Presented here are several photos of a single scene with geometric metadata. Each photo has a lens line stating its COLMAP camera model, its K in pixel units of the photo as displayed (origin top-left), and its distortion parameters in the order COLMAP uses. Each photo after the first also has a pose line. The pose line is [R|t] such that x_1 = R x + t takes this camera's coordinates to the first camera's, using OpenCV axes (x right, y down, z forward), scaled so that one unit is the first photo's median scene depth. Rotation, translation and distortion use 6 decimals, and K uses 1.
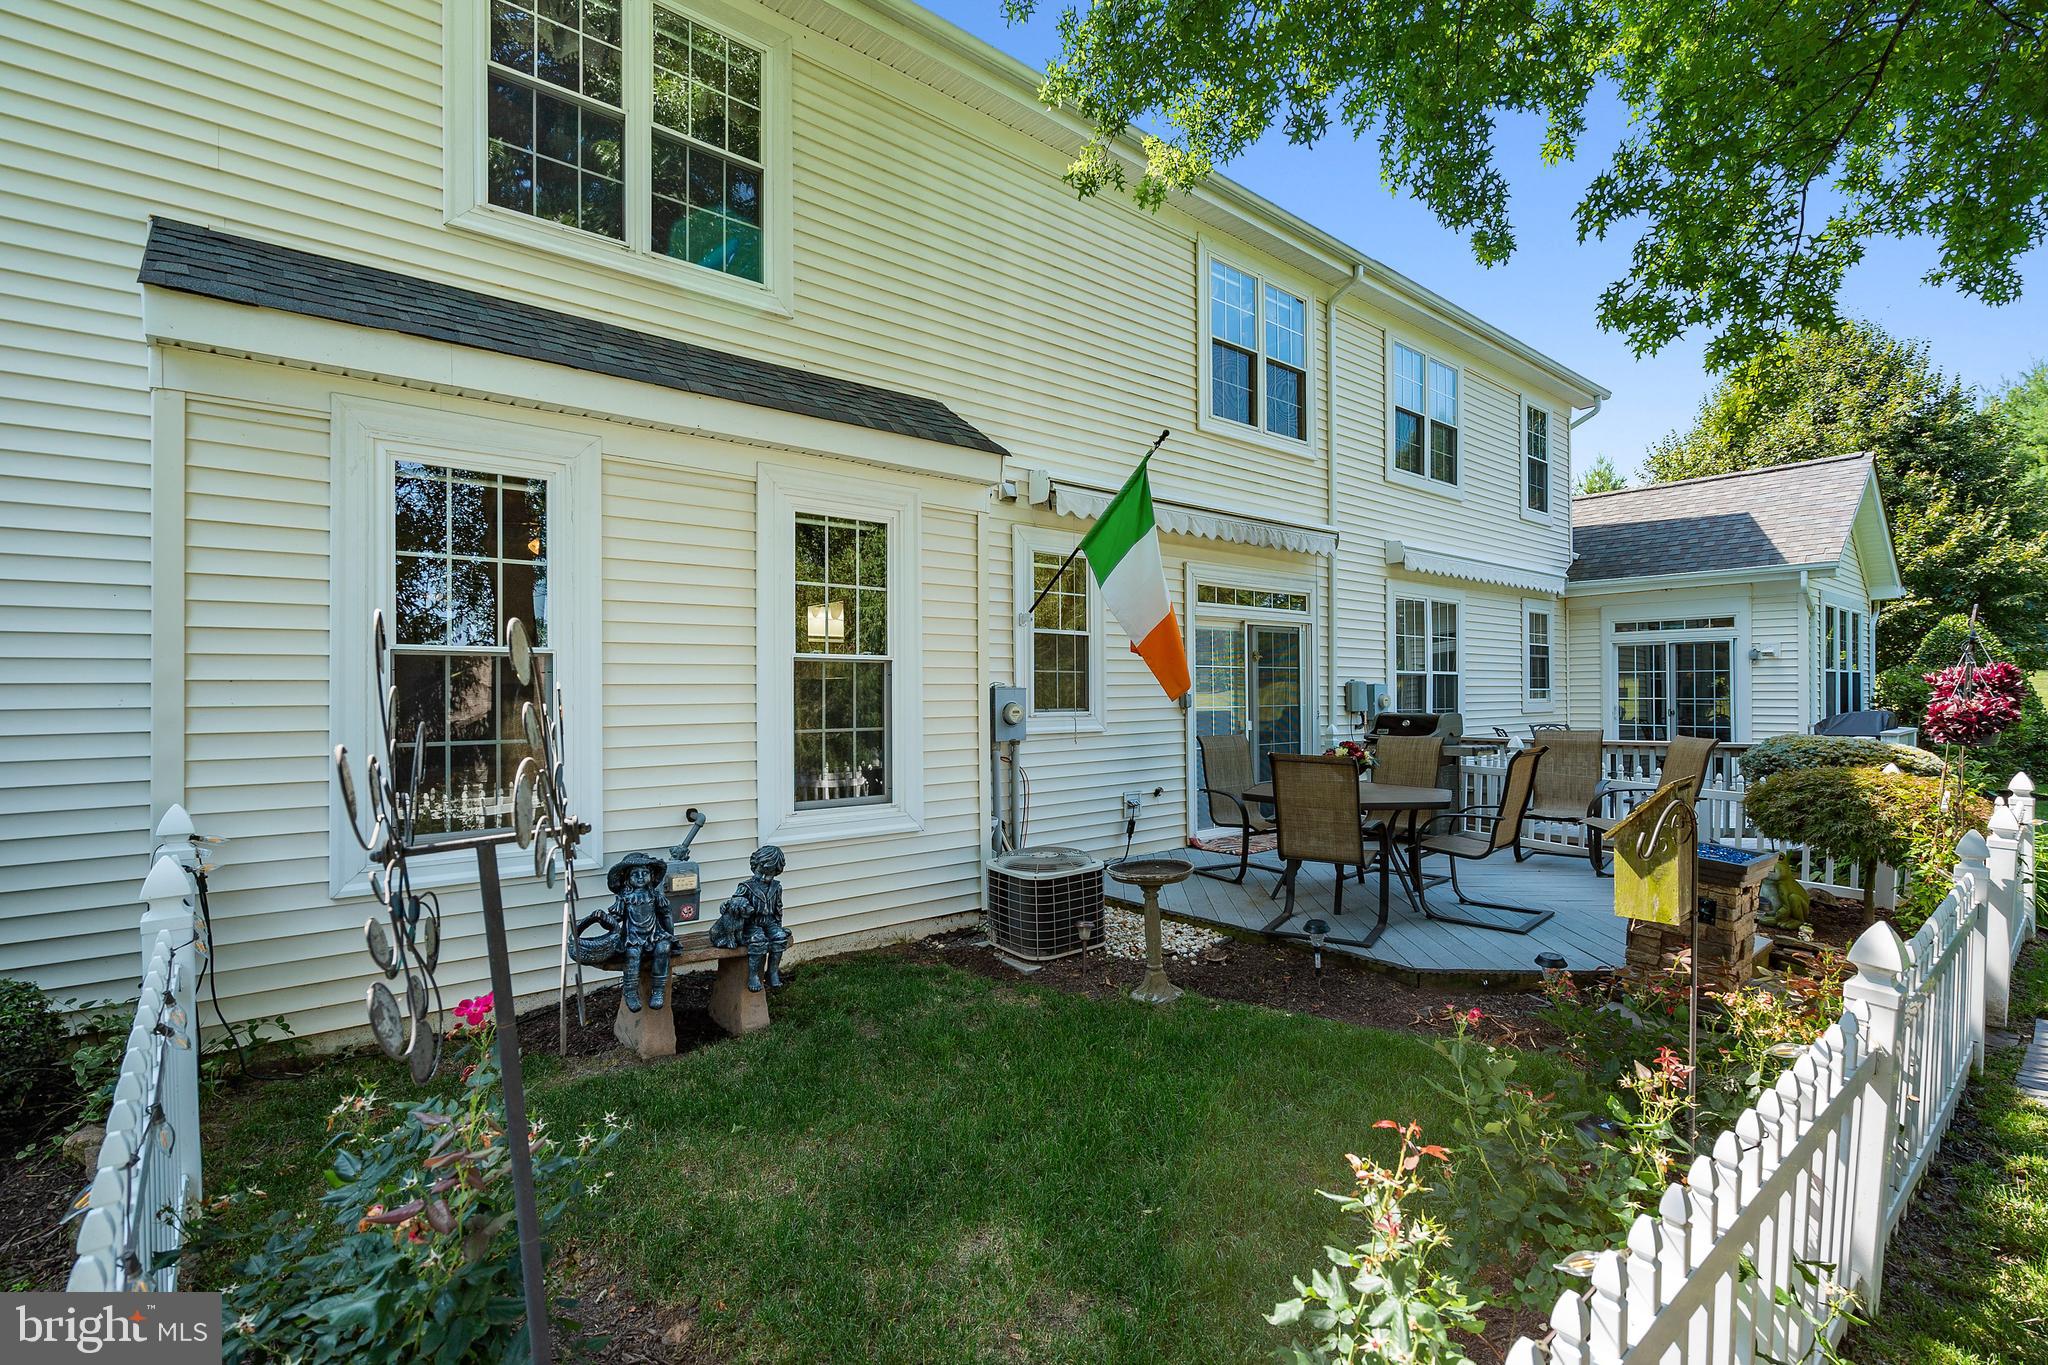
lens RADIAL K [[933.3, 0, 1021.3], [0, 933.3, 713.1], [0, 0, 1]] dist [0.000572, 0.000956]
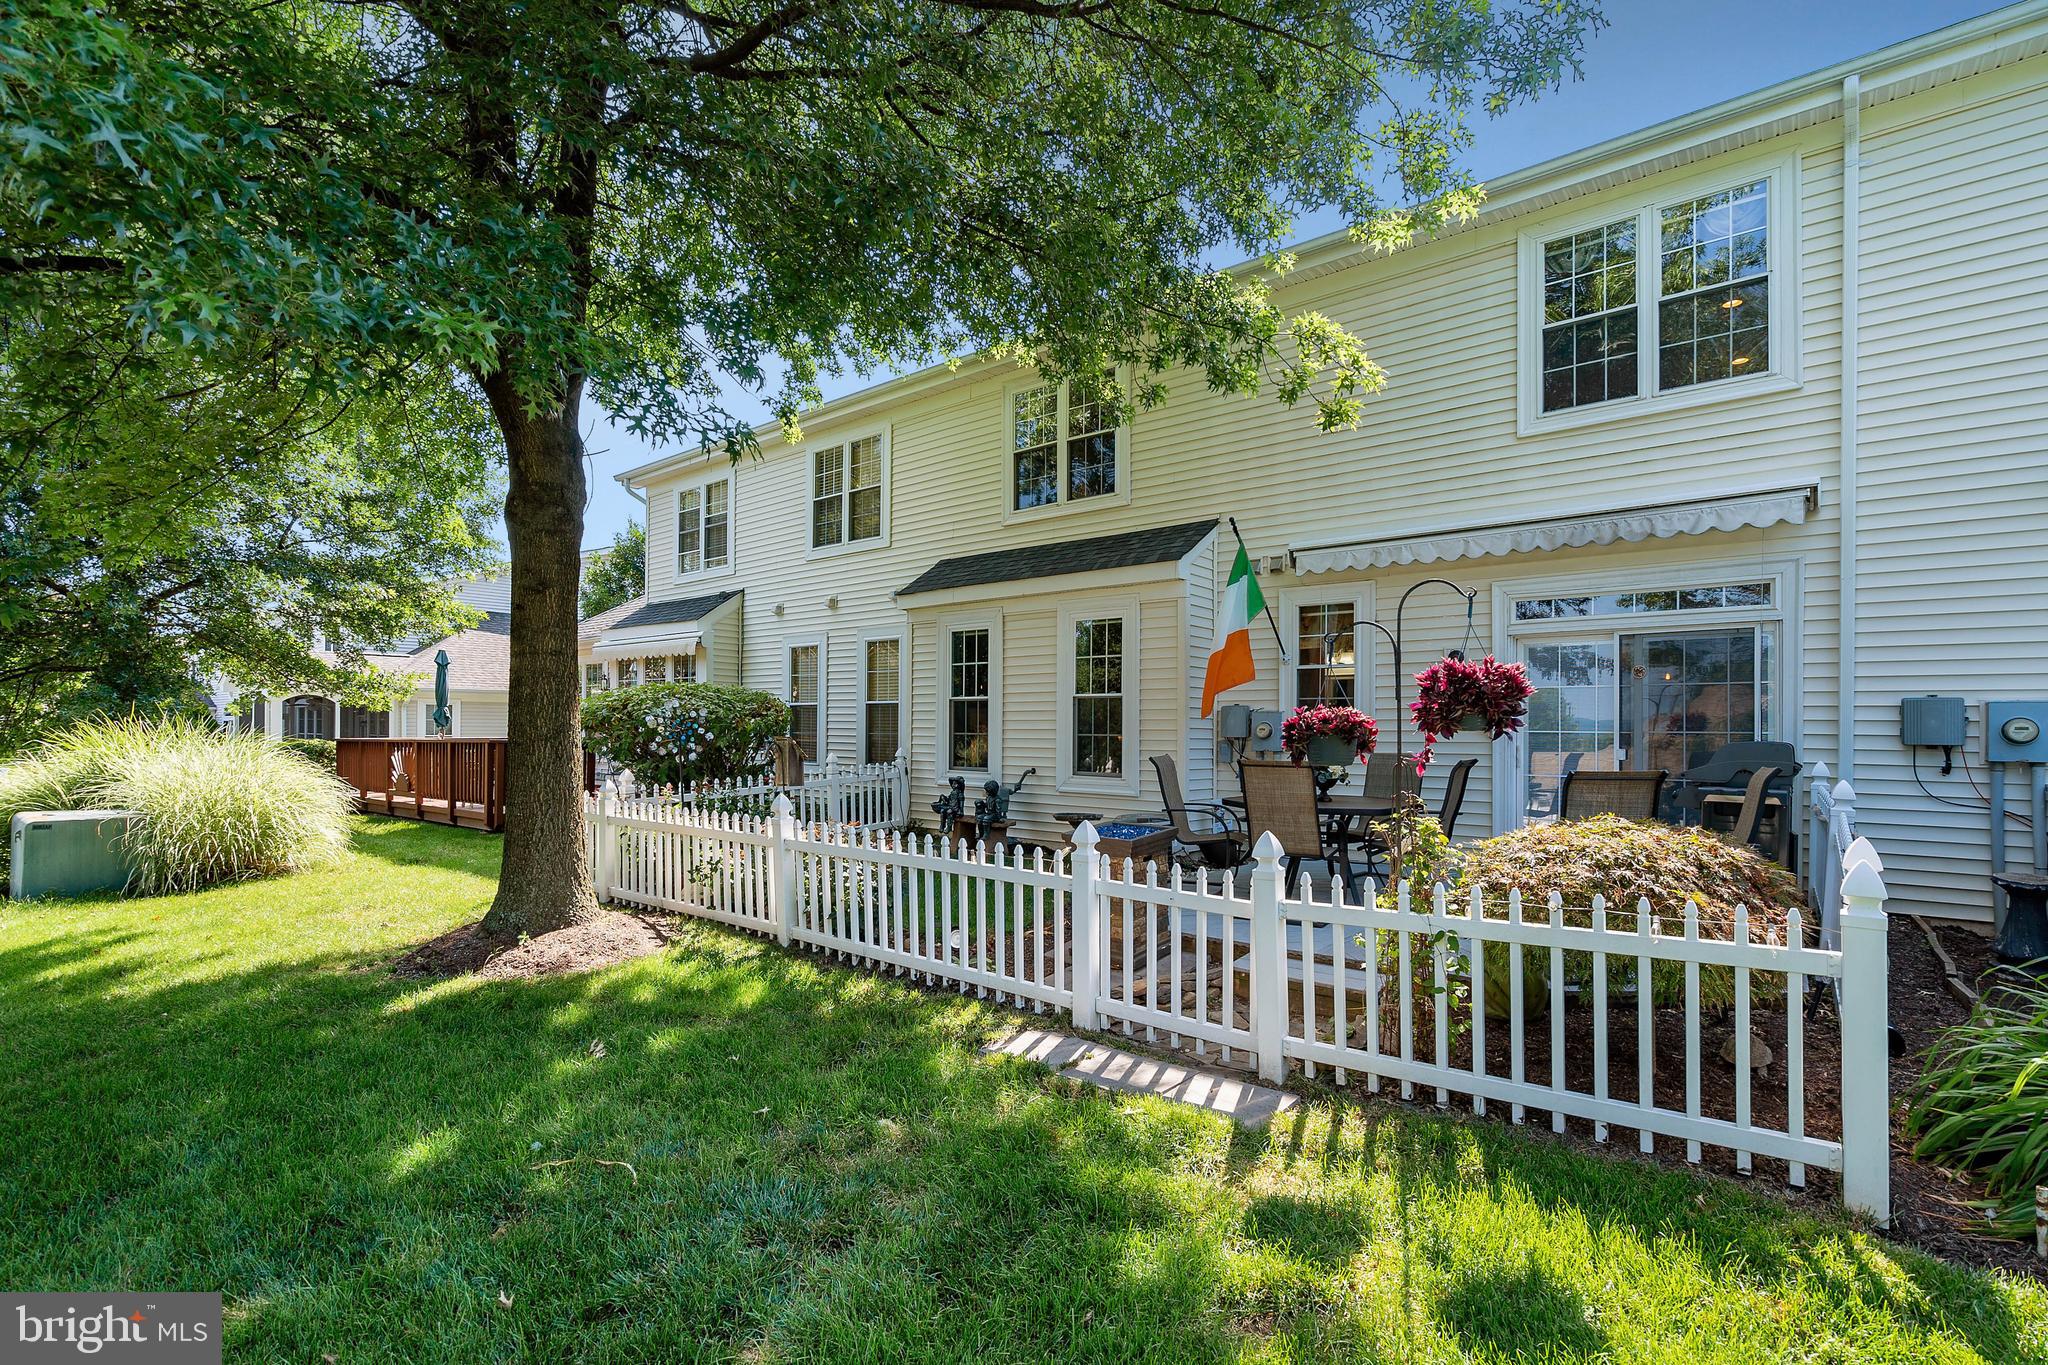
lens RADIAL K [[933.3, 0, 1021.3], [0, 933.3, 713.1], [0, 0, 1]] dist [0.000572, 0.000956]
pose [[0.183937, -0.001377, -0.982937, 1.520349], [-0.023194, 0.999715, -0.005741, -0.011662], [0.982664, 0.023854, 0.183853, 0.505808]]
